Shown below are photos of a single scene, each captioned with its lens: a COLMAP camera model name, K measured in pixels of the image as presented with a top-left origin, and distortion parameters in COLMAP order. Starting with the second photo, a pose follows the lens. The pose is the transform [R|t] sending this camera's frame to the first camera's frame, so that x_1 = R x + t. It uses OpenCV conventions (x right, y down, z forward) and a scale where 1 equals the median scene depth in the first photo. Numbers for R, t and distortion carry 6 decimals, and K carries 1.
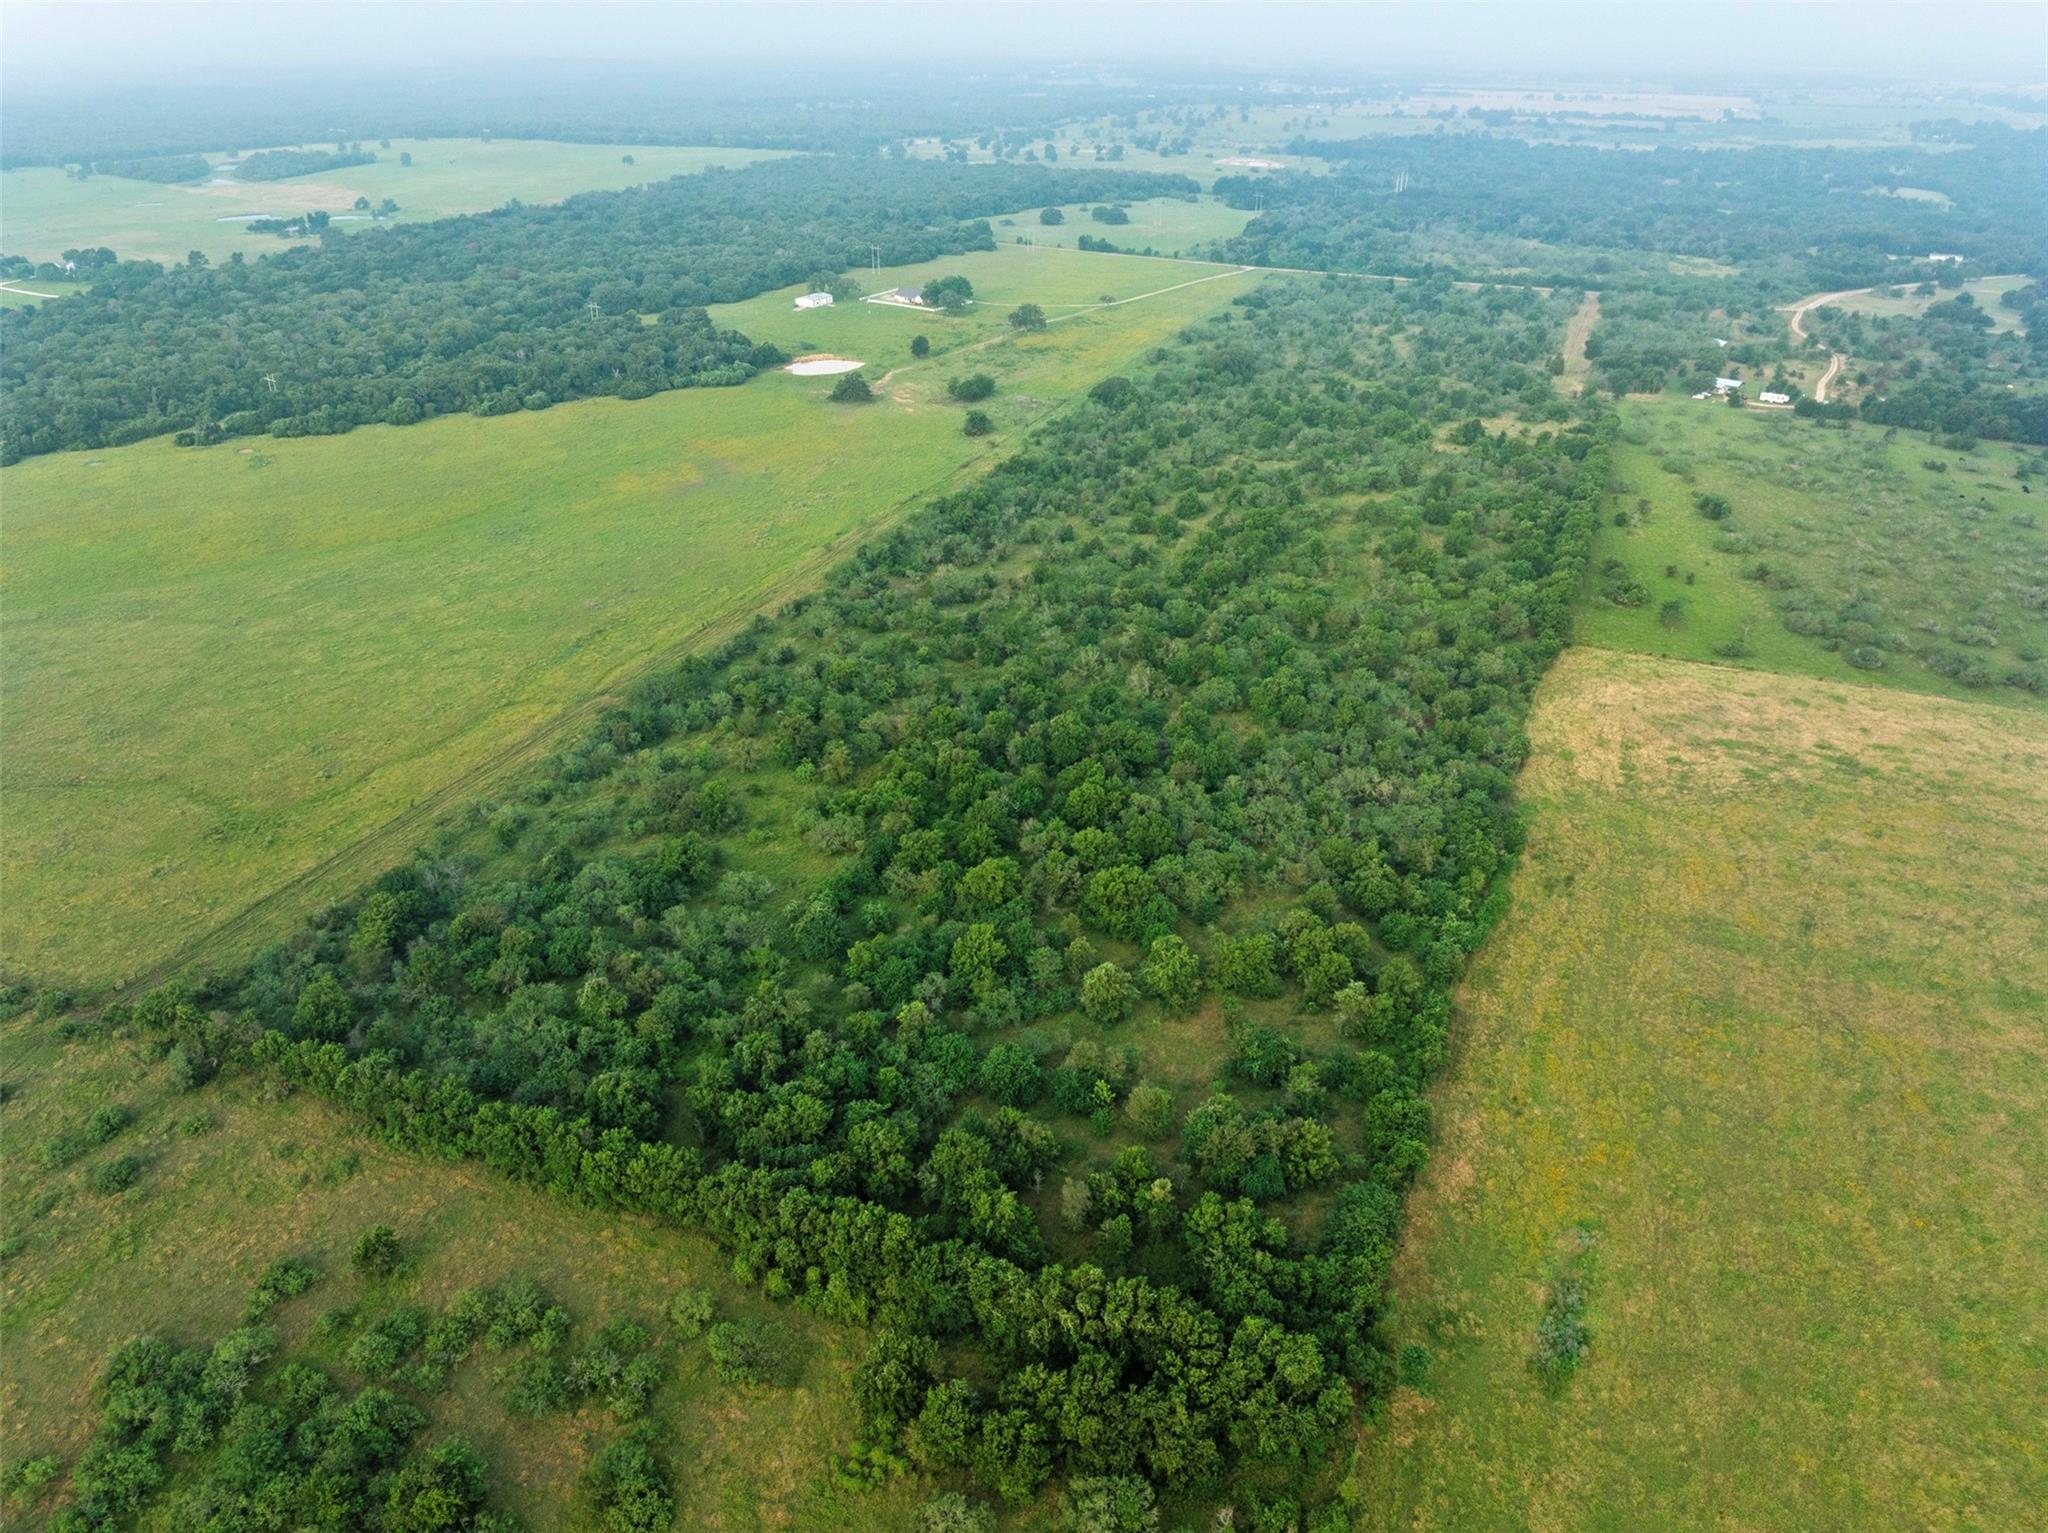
lens RADIAL K [[1382.5, 0, 1024.0], [0, 1382.5, 766.5], [0, 0, 1]] dist [-0.037221, 0.006562]
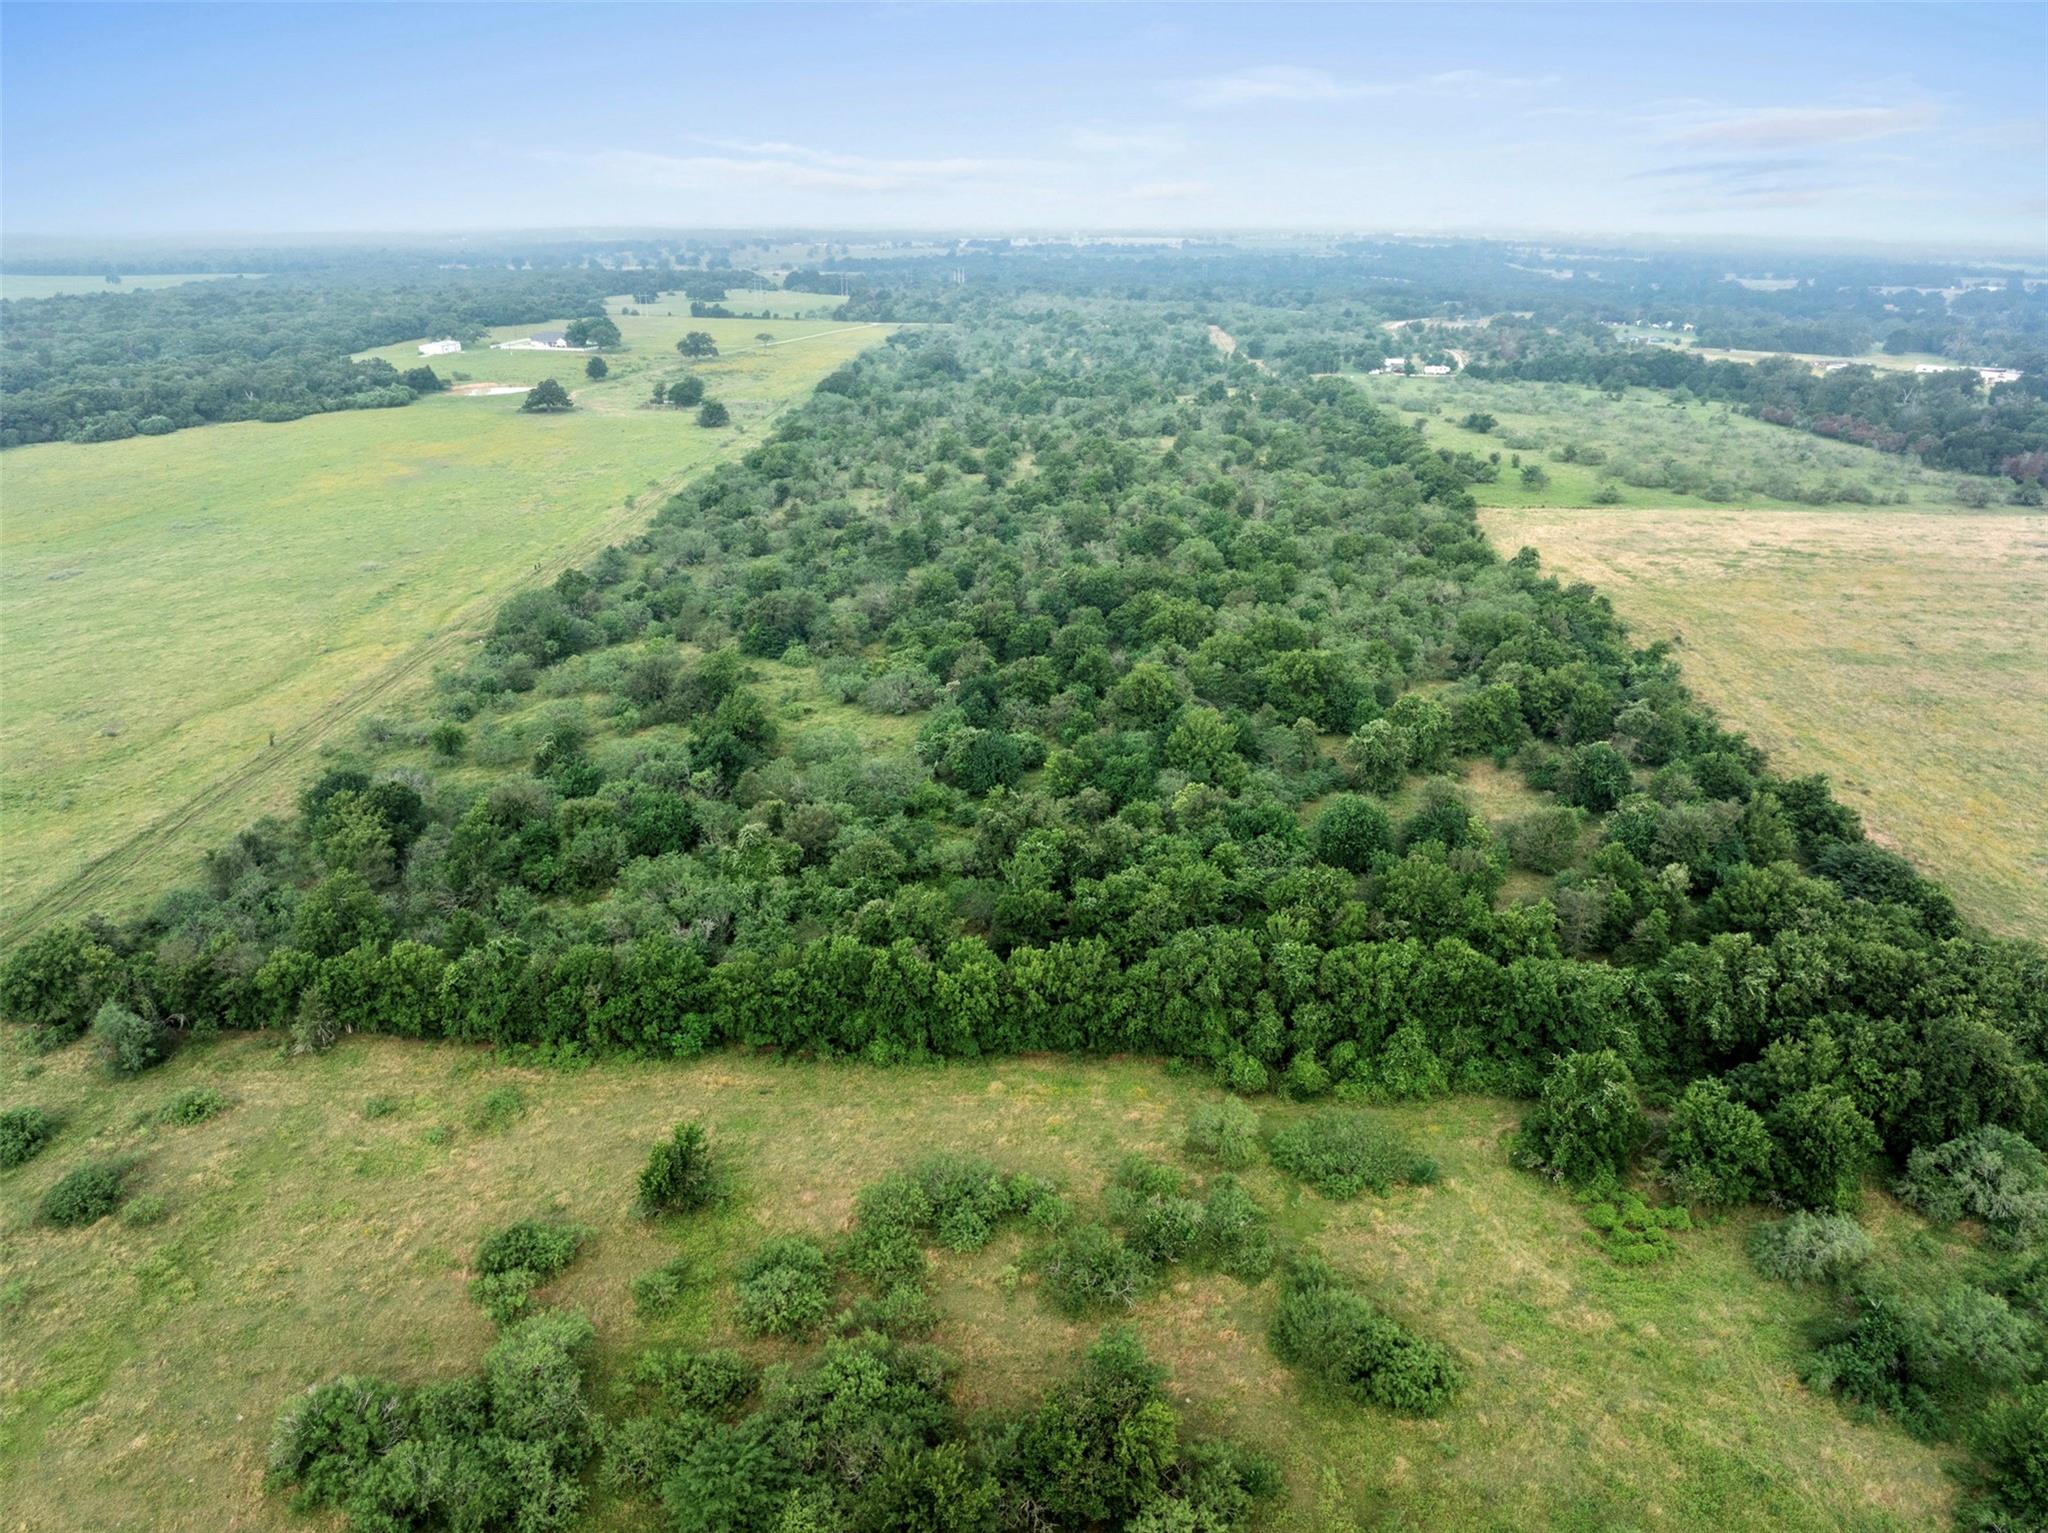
lens RADIAL K [[1382.5, 0, 1024.0], [0, 1382.5, 766.5], [0, 0, 1]] dist [-0.037221, 0.006562]
pose [[0.943749, -0.127853, 0.304944, -0.143064], [0.156165, 0.985231, -0.070229, 0.071895], [-0.291462, 0.113900, 0.949777, 0.107593]]
